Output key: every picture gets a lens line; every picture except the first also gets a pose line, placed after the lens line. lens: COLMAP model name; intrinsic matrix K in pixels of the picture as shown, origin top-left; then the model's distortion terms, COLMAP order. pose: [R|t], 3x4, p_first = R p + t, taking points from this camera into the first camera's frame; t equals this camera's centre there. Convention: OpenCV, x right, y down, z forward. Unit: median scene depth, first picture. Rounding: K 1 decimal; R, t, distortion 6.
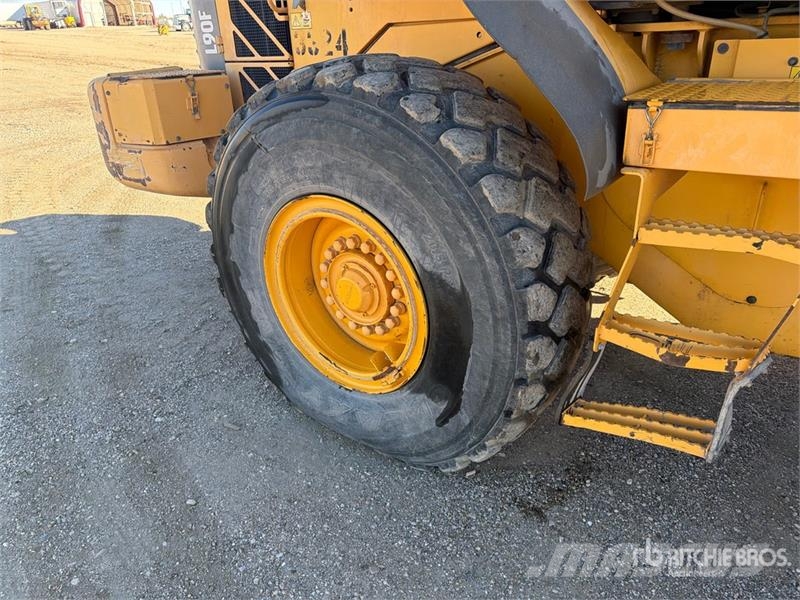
lens RADIAL K [[558.2, 0, 406.3], [0, 558.2, 297.1], [0, 0, 1]] dist [0.090967, -0.124295]
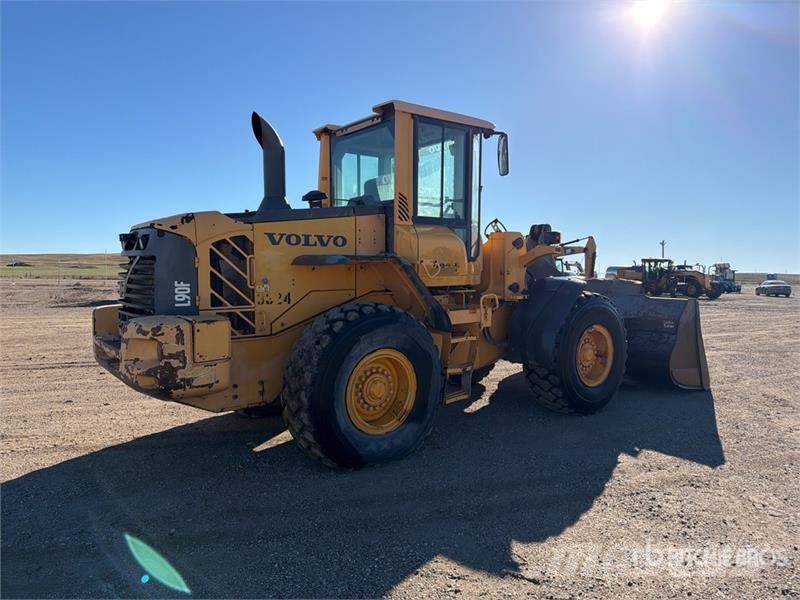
lens RADIAL K [[563.5, 0, 393.0], [0, 563.5, 299.2], [0, 0, 1]] dist [0.081424, -0.089817]
pose [[0.286910, -0.013065, 0.957869, -1.796200], [0.397580, 0.911348, -0.106656, -0.061125], [-0.871558, 0.411430, 0.266669, 0.094046]]
